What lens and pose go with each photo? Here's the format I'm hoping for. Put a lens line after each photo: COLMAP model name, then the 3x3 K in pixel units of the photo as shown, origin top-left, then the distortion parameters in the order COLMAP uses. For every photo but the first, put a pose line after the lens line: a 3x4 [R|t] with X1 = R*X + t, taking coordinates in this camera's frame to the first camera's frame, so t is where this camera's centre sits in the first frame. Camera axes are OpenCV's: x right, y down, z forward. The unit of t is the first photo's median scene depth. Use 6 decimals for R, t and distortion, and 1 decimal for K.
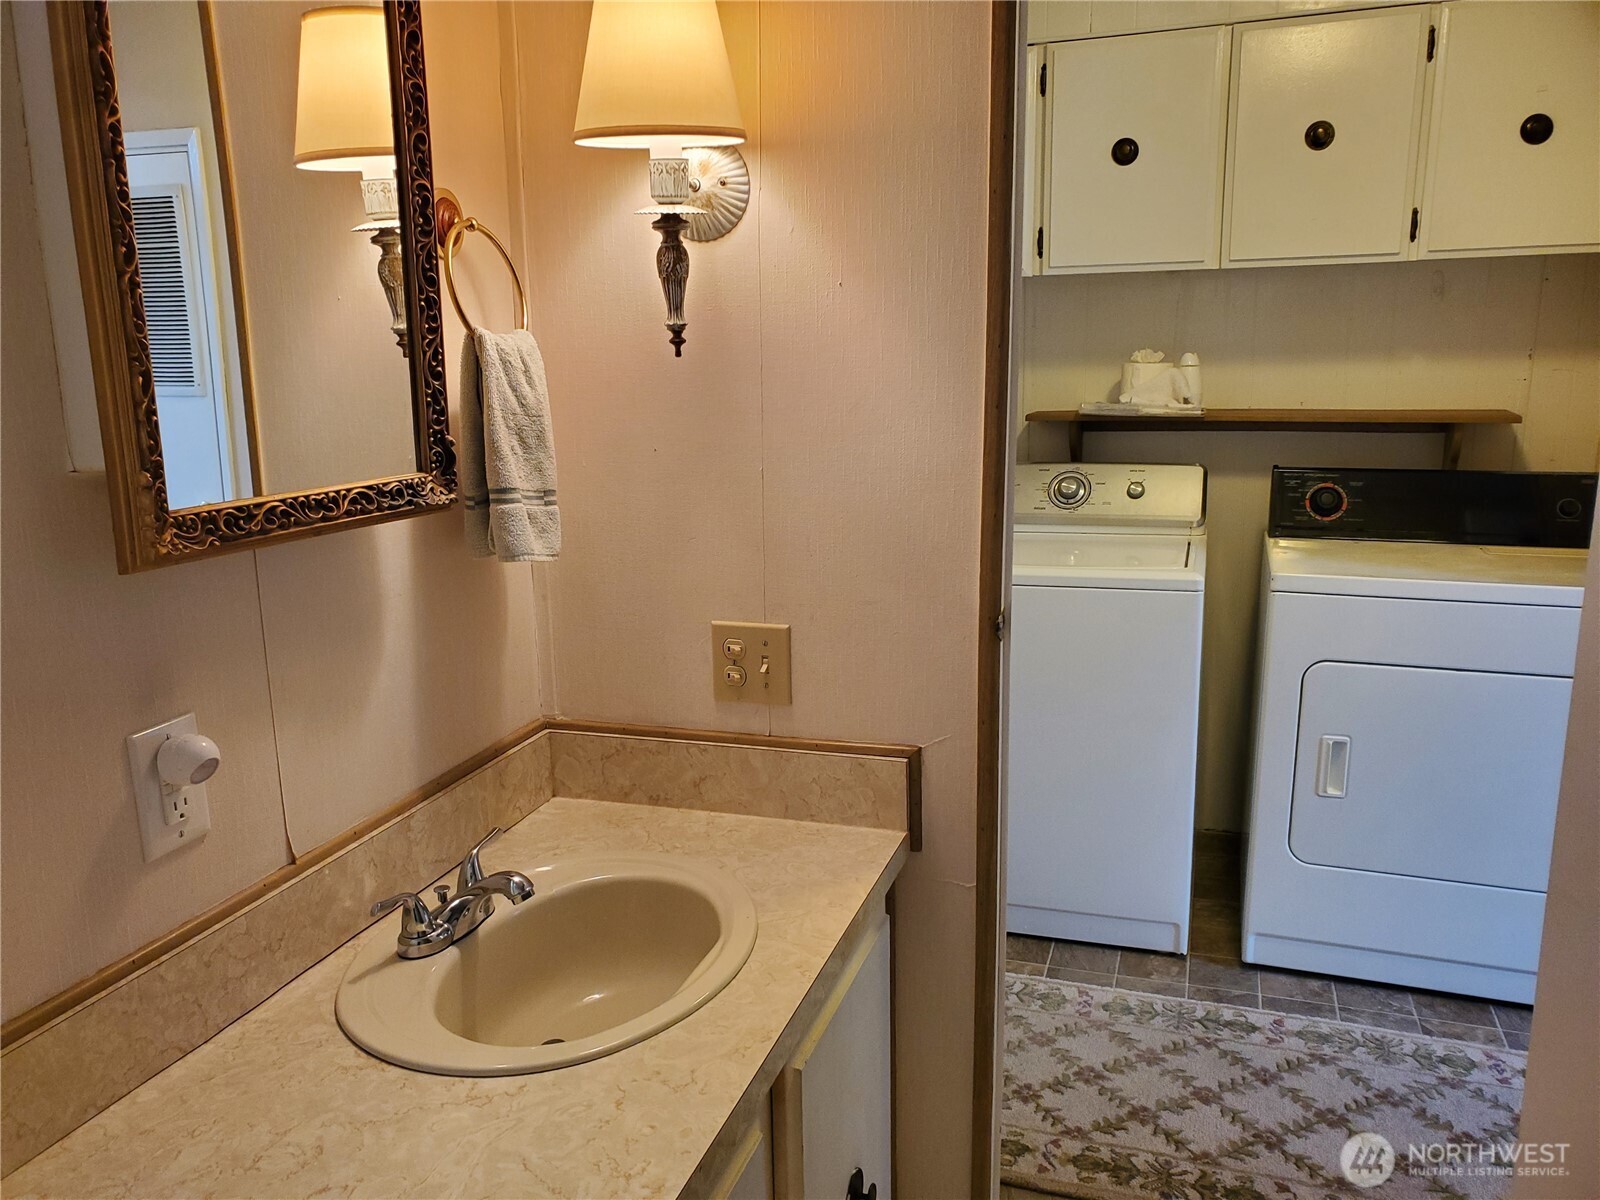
lens RADIAL K [[1250.8, 0, 784.2], [0, 1250.8, 631.3], [0, 0, 1]] dist [0.029429, -0.012026]
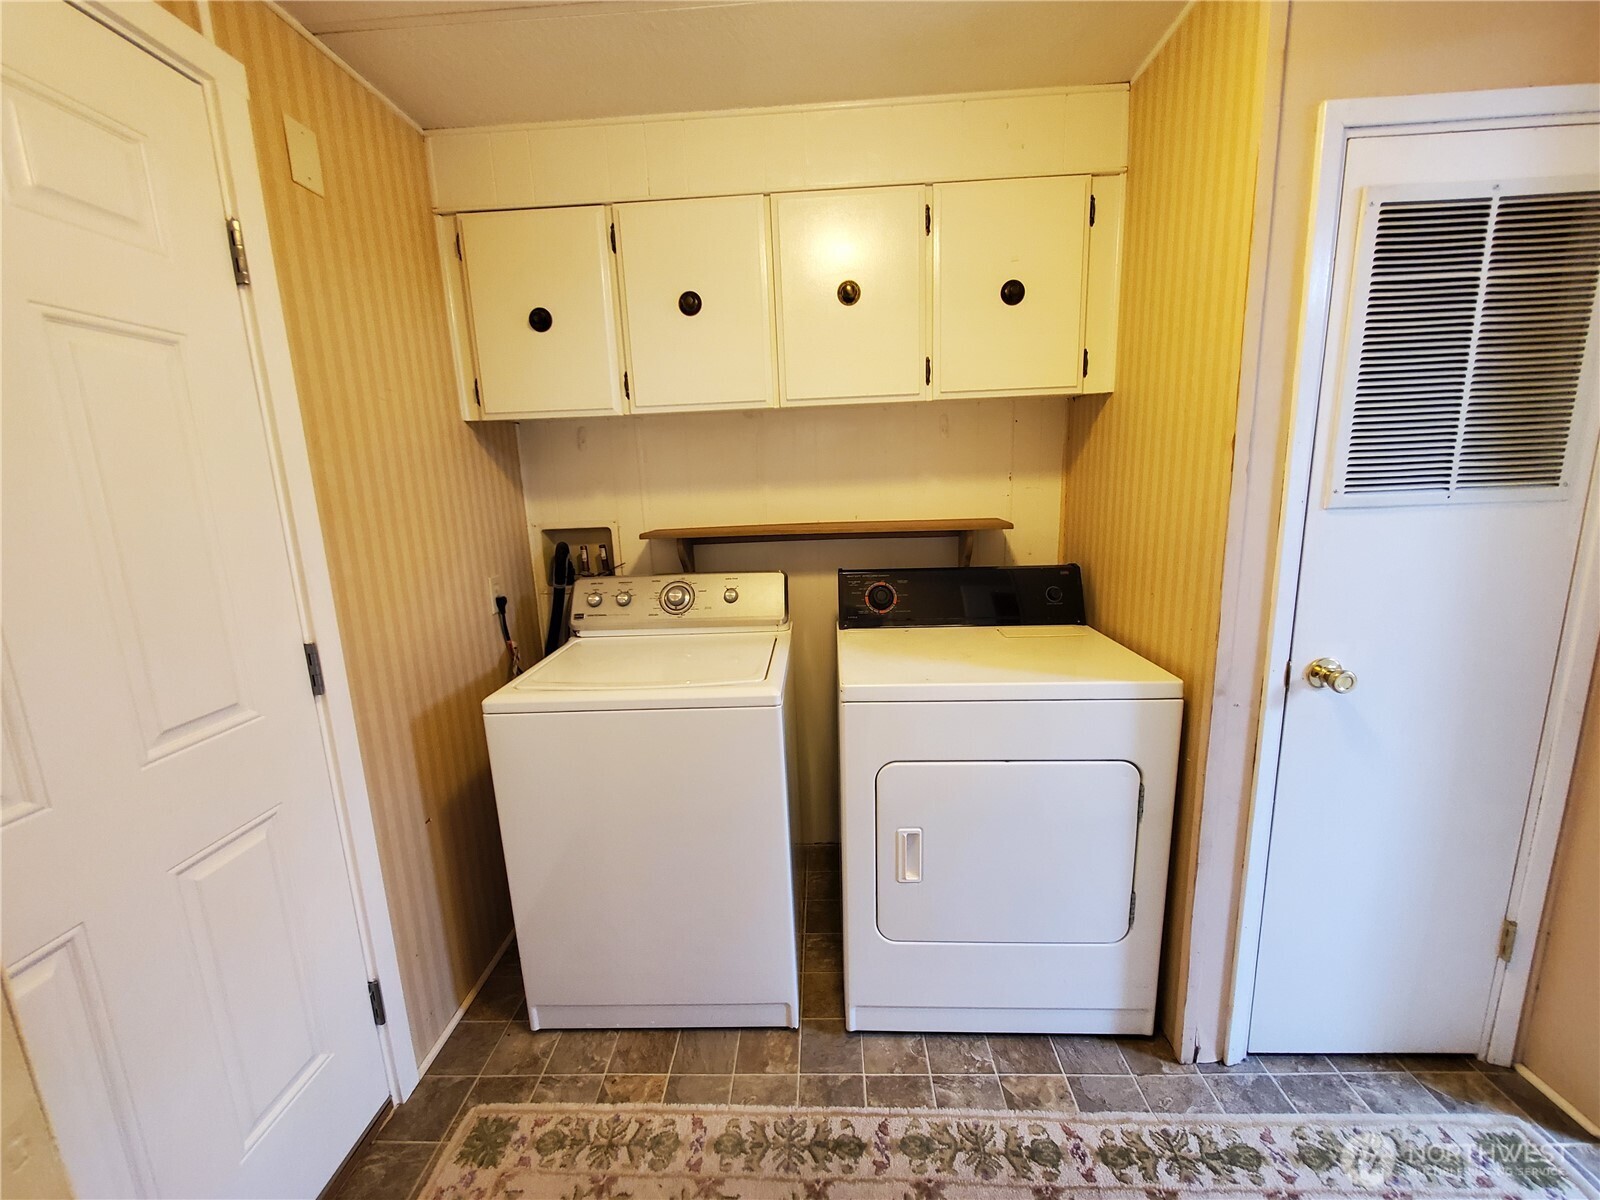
lens RADIAL K [[634.3, 0, 788.6], [0, 634.3, 596.5], [0, 0, 1]] dist [-0.006075, 0.000589]
pose [[0.962104, -0.067601, 0.264172, 0.199357], [0.080080, 0.996111, -0.036747, -0.097283], [-0.260660, 0.056509, 0.963775, 0.469865]]
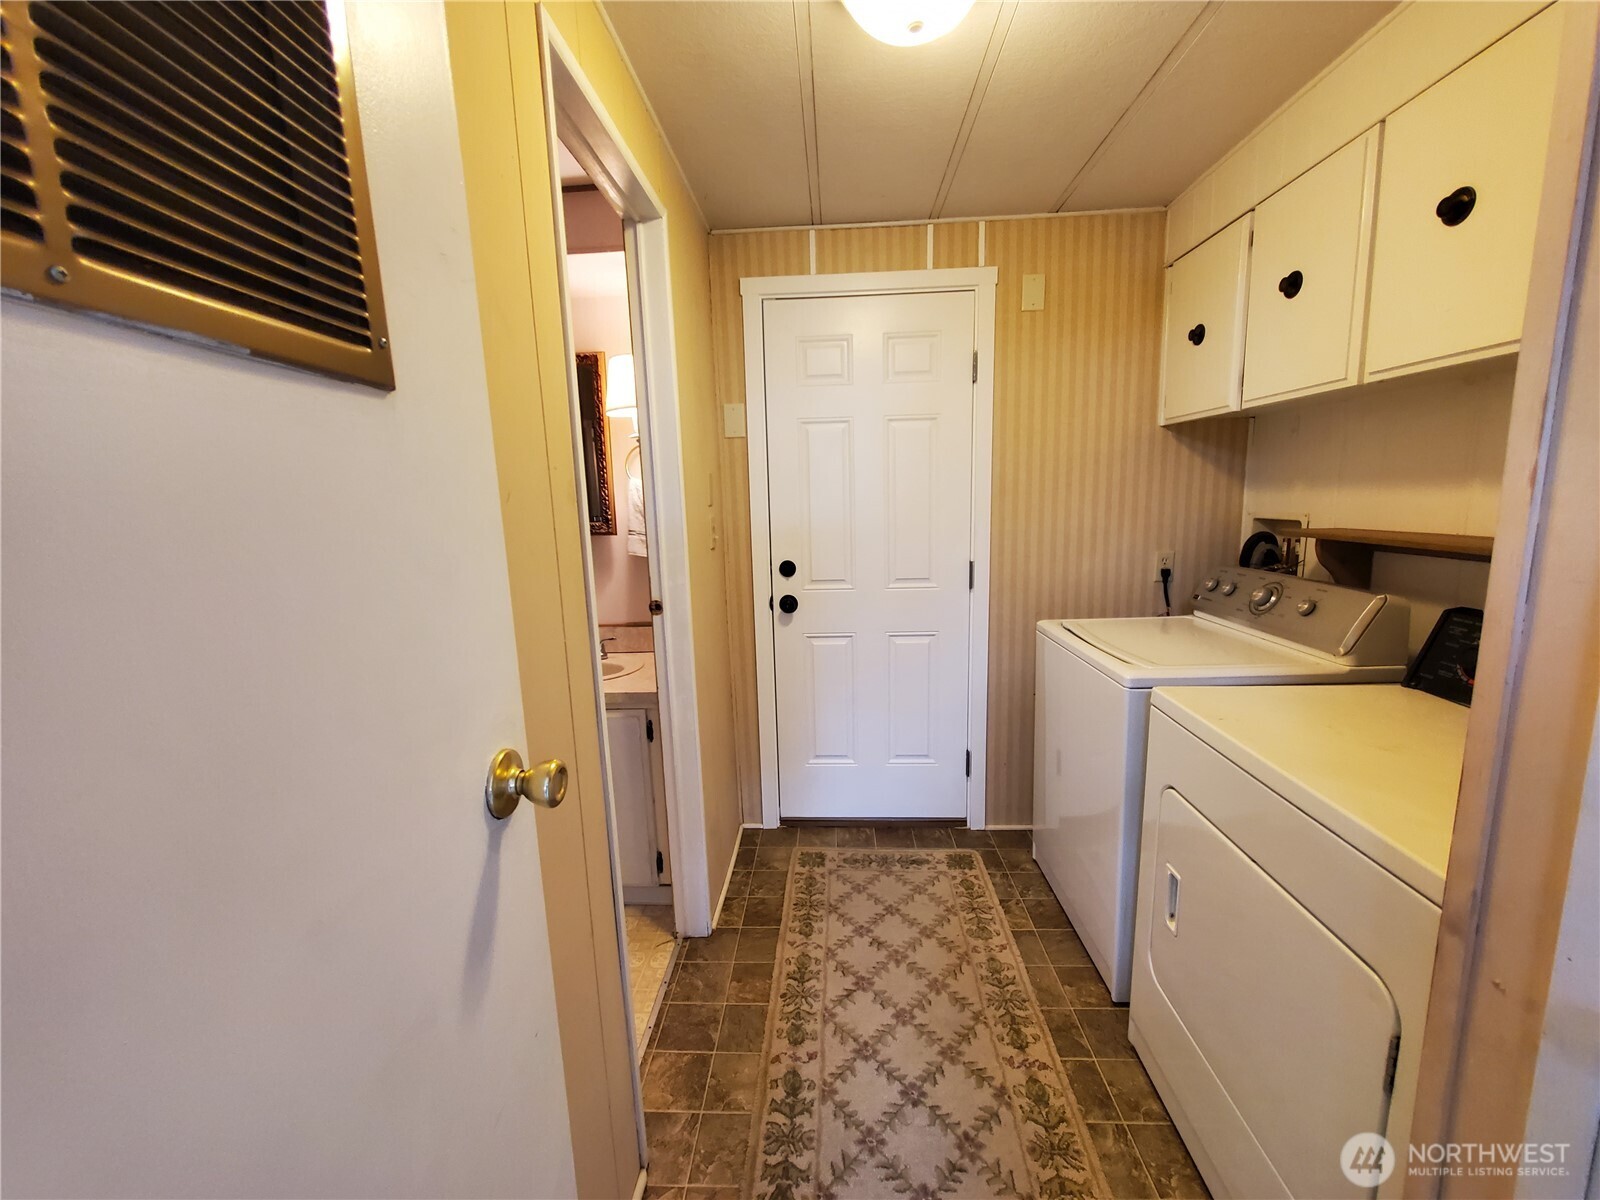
lens RADIAL K [[634.3, 0, 812.9], [0, 634.3, 597.6], [0, 0, 1]] dist [-0.006075, 0.000589]
pose [[0.273462, 0.165626, -0.947516, 0.750590], [-0.192653, 0.974535, 0.114747, -0.116868], [0.942392, 0.151163, 0.298407, 0.532413]]
